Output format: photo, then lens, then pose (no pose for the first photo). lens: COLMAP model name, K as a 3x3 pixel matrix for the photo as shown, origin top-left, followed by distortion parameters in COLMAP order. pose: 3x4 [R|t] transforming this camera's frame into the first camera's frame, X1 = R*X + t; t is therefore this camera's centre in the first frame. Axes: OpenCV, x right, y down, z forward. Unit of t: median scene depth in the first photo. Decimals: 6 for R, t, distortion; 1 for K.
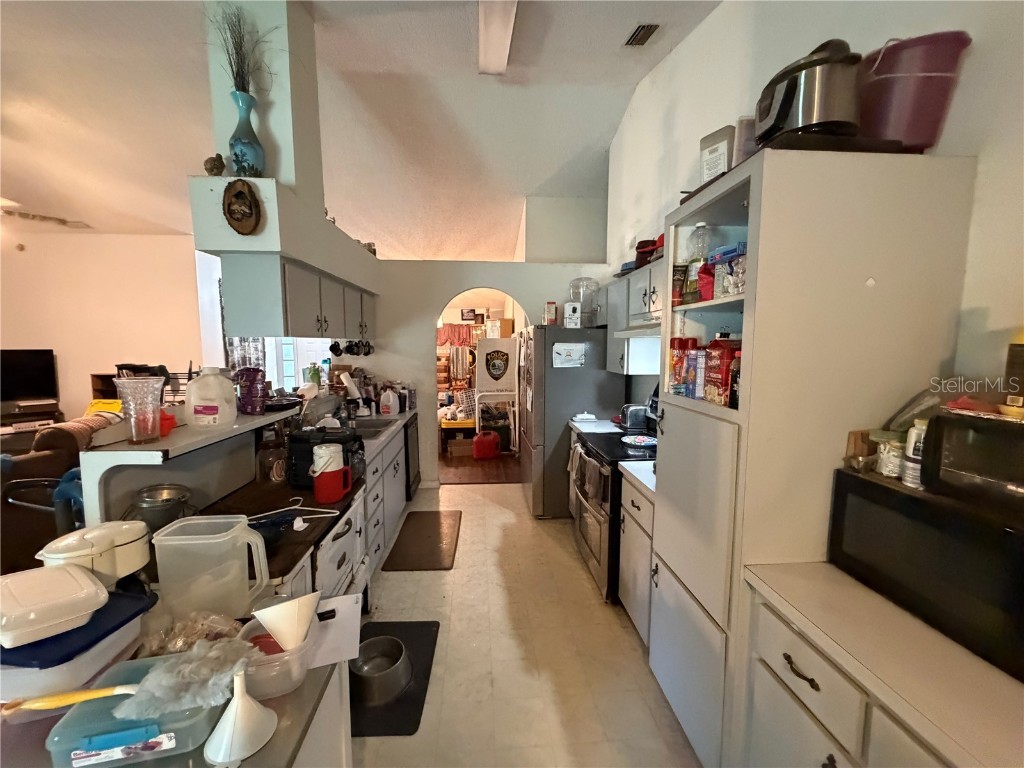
lens RADIAL K [[409.6, 0, 509.9], [0, 409.6, 386.5], [0, 0, 1]] dist [0.000524, -0.000230]
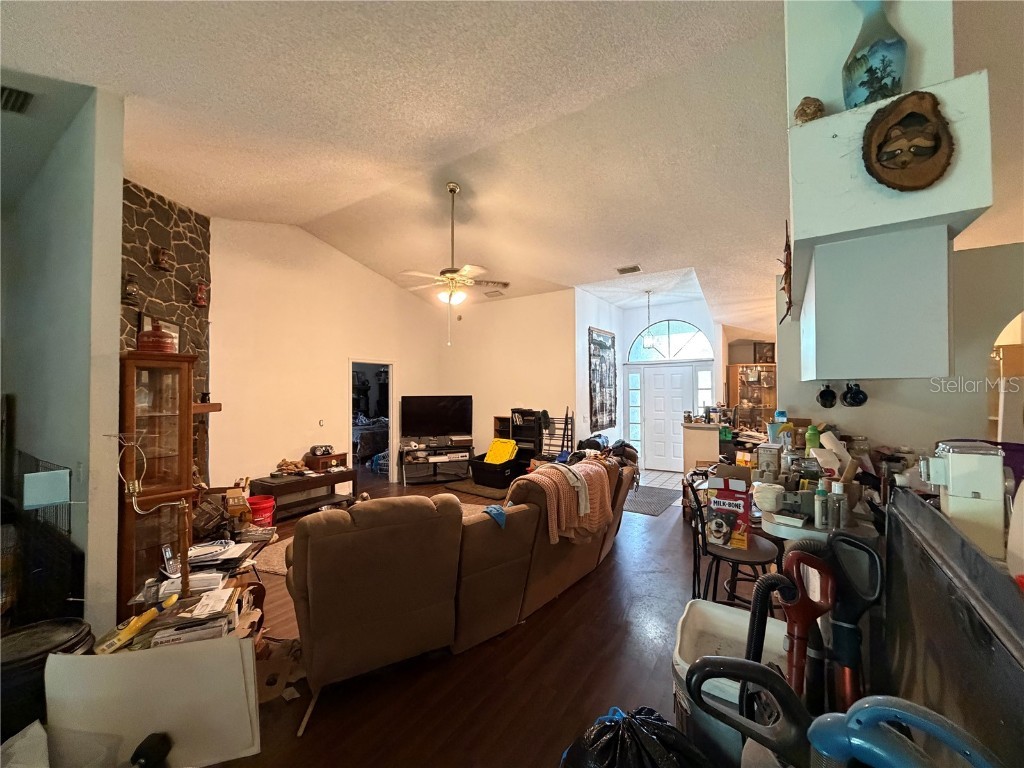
lens RADIAL K [[409.6, 0, 510.4], [0, 409.6, 385.6], [0, 0, 1]] dist [0.000524, -0.000230]
pose [[0.788604, -0.013573, -0.614752, -0.438007], [-0.055076, 0.994179, -0.092602, -0.019873], [0.612430, 0.106884, 0.783266, 0.163832]]
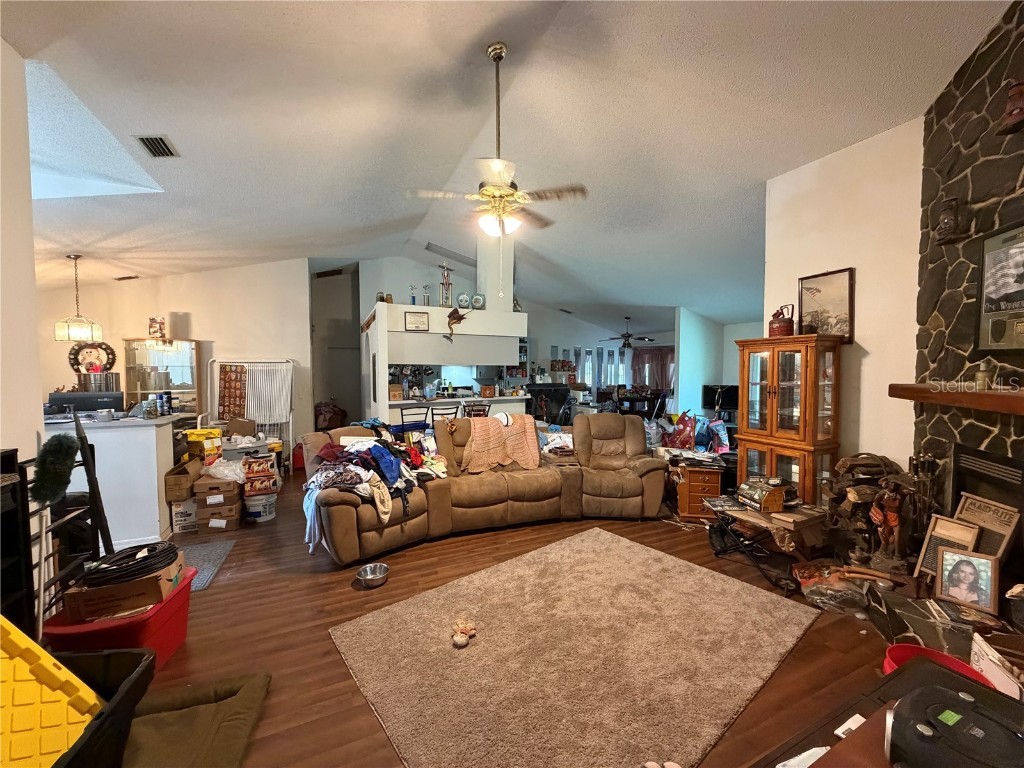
lens RADIAL K [[409.6, 0, 509.0], [0, 409.6, 388.2], [0, 0, 1]] dist [0.000524, -0.000230]
pose [[-0.345135, -0.047054, 0.937373, -2.141292], [0.097755, 0.991508, 0.085764, -0.137902], [-0.933448, 0.121233, -0.337605, 1.310679]]
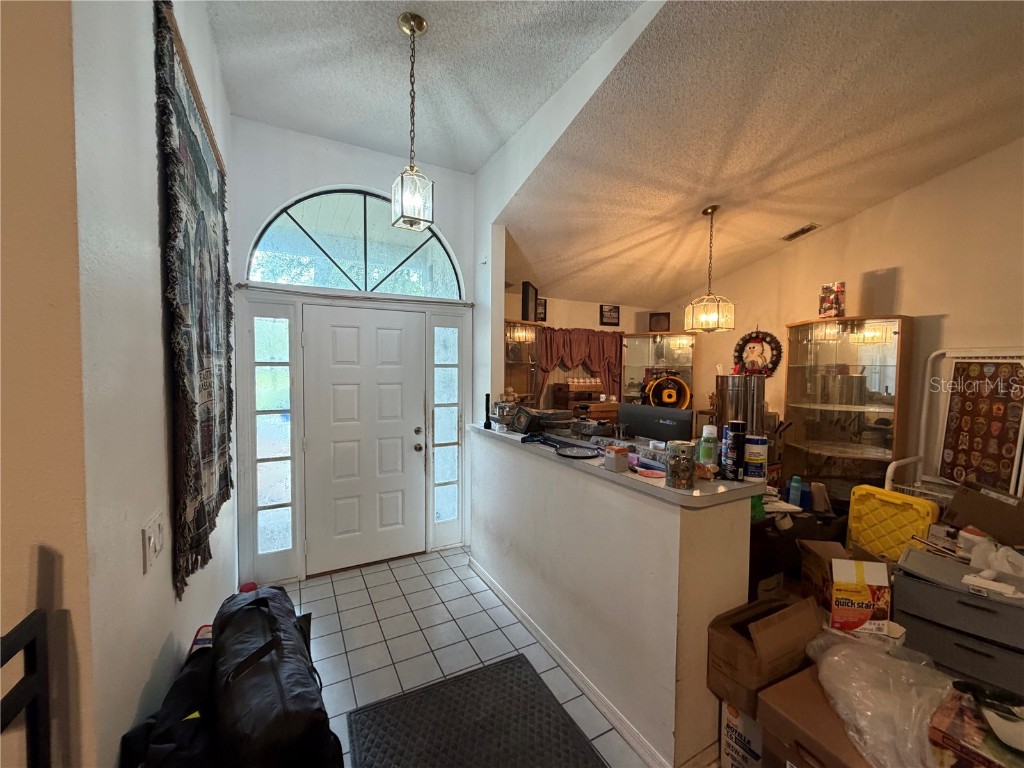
lens RADIAL K [[409.6, 0, 509.7], [0, 409.6, 385.7], [0, 0, 1]] dist [0.000524, -0.000230]
pose [[0.910288, -0.010737, 0.413835, -1.209512], [0.035195, 0.998052, -0.051520, -0.150577], [-0.412476, 0.061463, 0.908893, 1.485797]]
